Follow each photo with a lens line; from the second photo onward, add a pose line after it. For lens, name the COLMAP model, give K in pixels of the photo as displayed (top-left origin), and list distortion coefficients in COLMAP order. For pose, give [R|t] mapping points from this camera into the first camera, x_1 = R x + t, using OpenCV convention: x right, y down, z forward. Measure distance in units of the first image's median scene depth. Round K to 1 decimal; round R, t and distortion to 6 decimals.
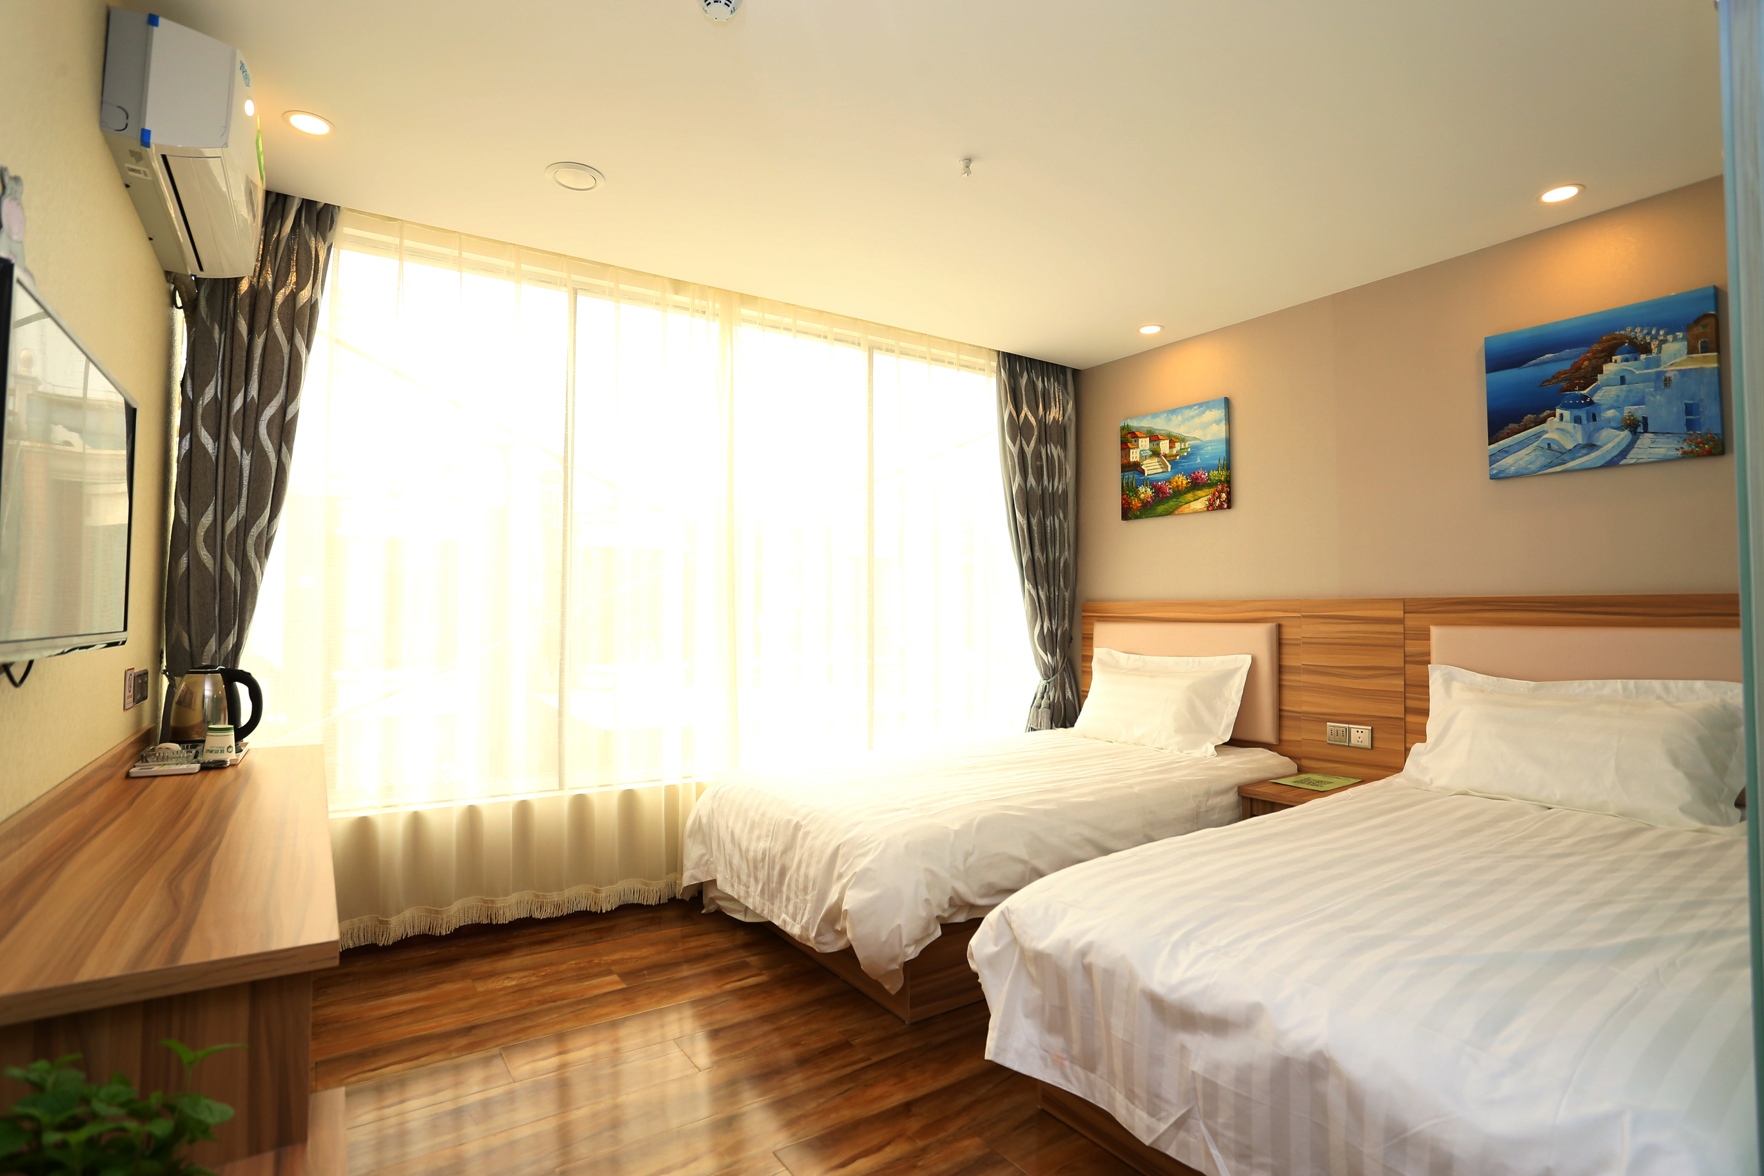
lens RADIAL K [[861.0, 0, 881.0], [0, 861.0, 581.7], [0, 0, 1]] dist [-0.074164, 0.033876]
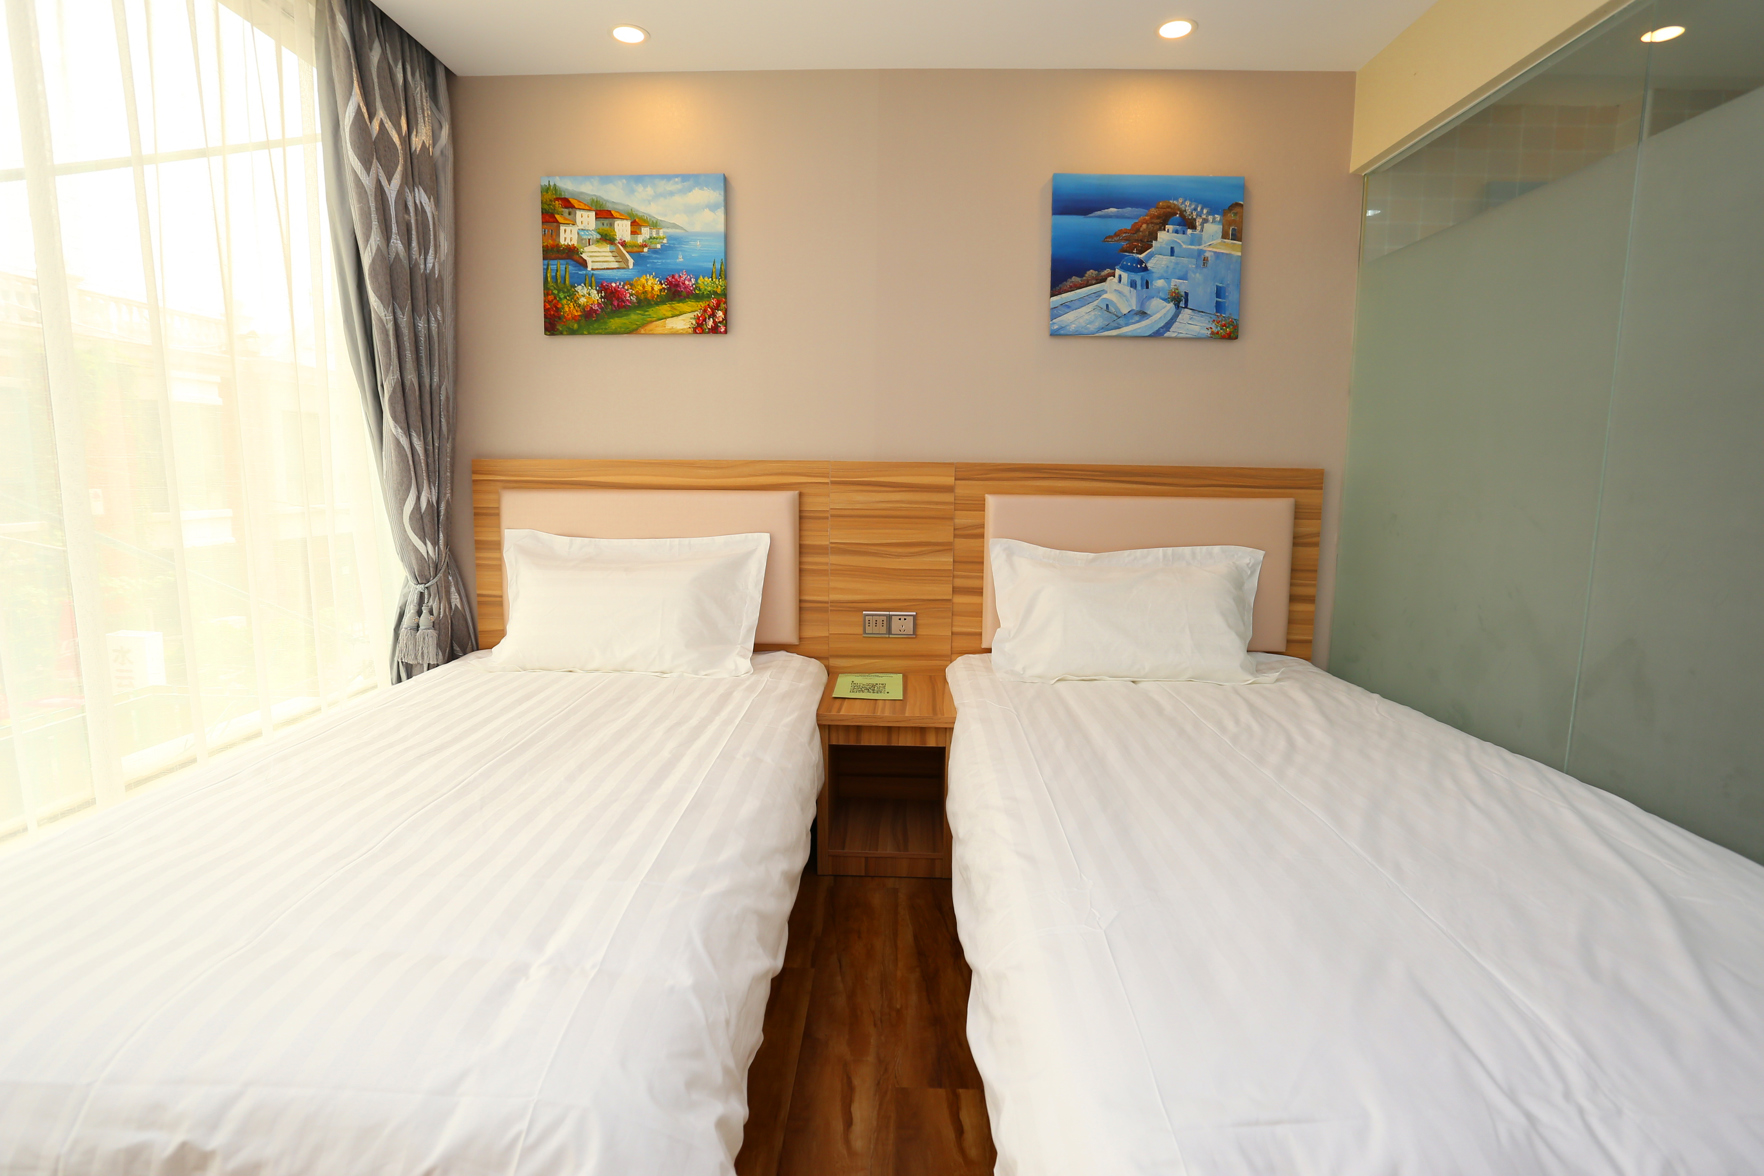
lens RADIAL K [[861.0, 0, 881.0], [0, 861.0, 581.7], [0, 0, 1]] dist [-0.074164, 0.033876]
pose [[0.587159, -0.096273, 0.803726, -0.129829], [-0.040149, 0.988217, 0.147703, 0.011499], [-0.808475, -0.118994, 0.576375, 0.472847]]
